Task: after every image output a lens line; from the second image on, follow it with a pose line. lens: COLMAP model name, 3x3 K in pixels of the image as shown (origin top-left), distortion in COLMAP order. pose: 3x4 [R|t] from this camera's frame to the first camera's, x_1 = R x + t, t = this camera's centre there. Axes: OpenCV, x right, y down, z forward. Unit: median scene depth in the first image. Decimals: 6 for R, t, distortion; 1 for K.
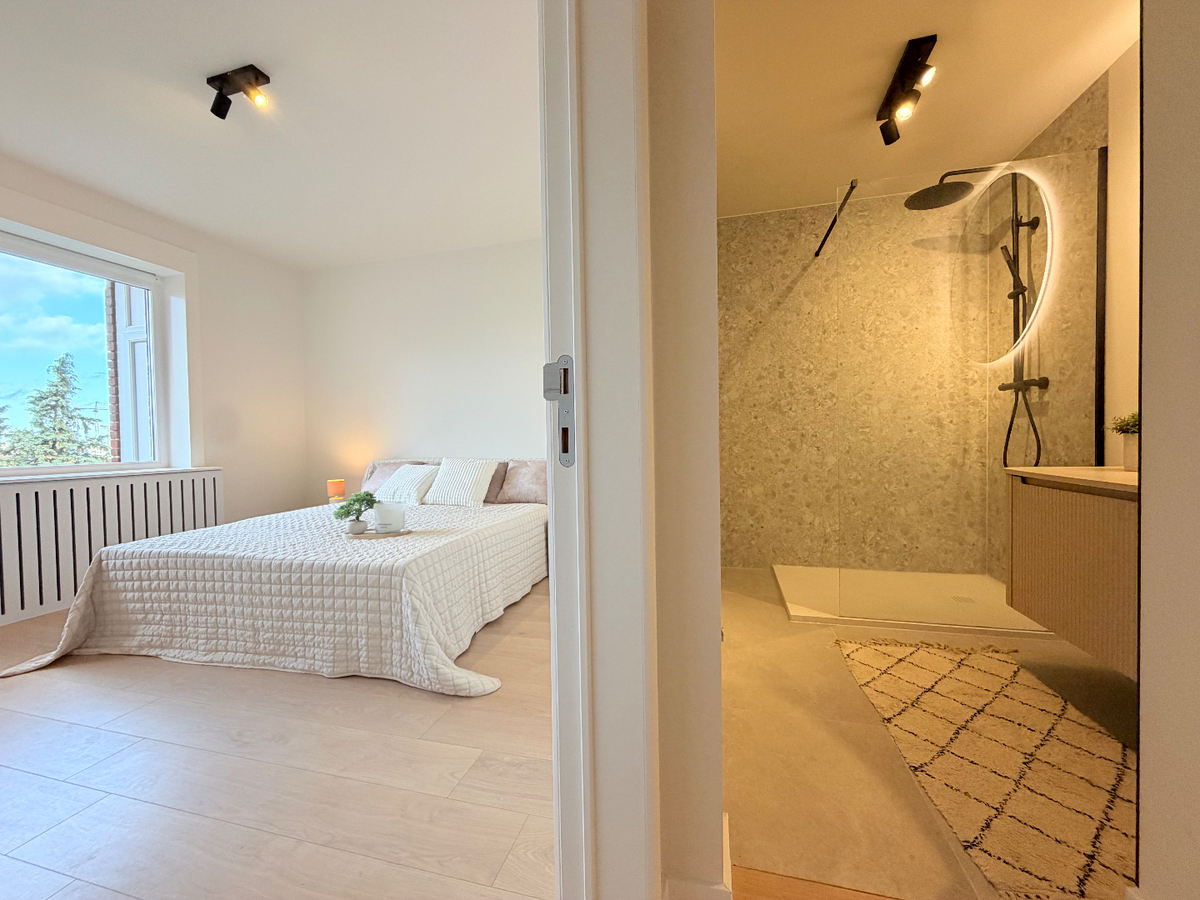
lens RADIAL K [[480.8, 0, 596.6], [0, 480.8, 450.4], [0, 0, 1]] dist [-0.000867, 0.000152]
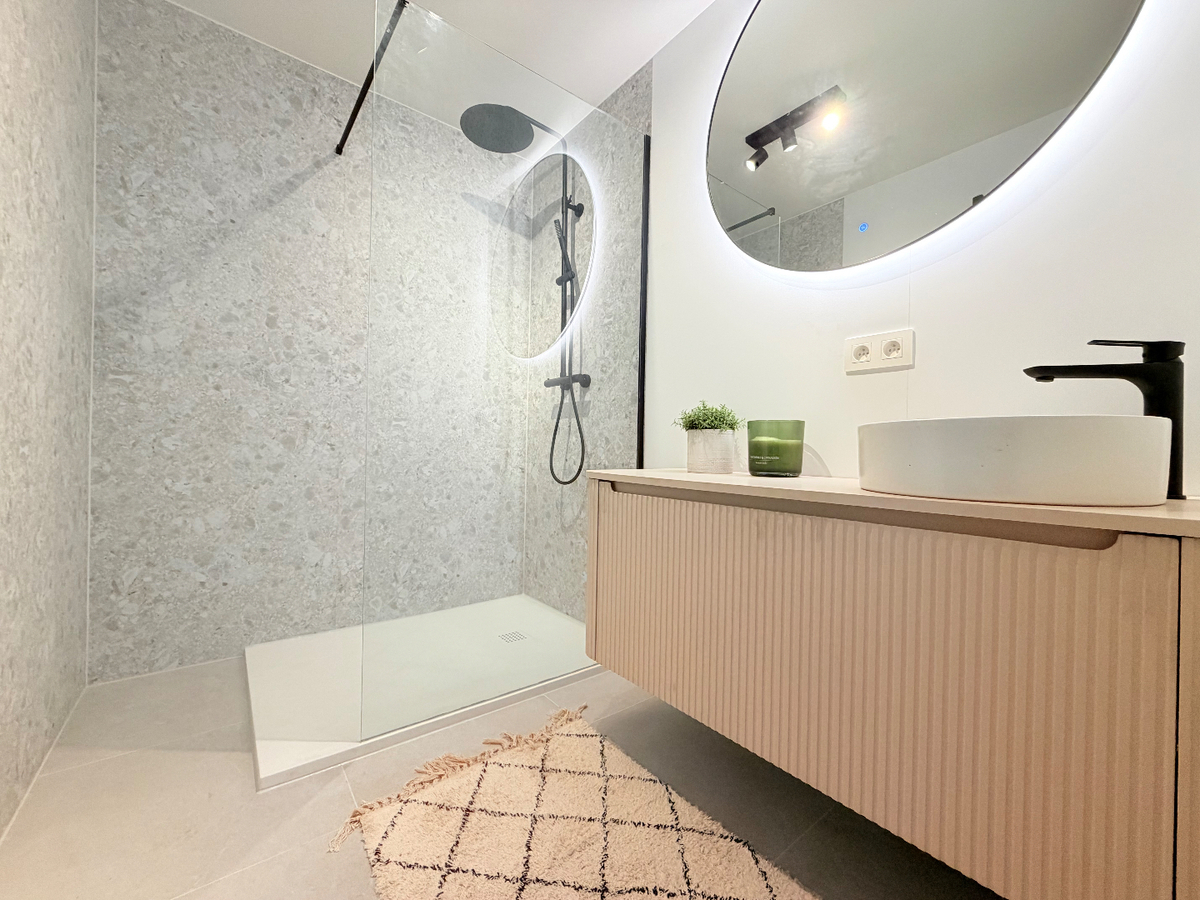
lens RADIAL K [[480.8, 0, 596.6], [0, 480.8, 450.4], [0, 0, 1]] dist [-0.000867, 0.000152]
pose [[0.601308, 0.031377, 0.798401, 0.168661], [-0.011361, 0.999463, -0.030722, 0.017773], [-0.798937, 0.009403, 0.601341, 0.347771]]
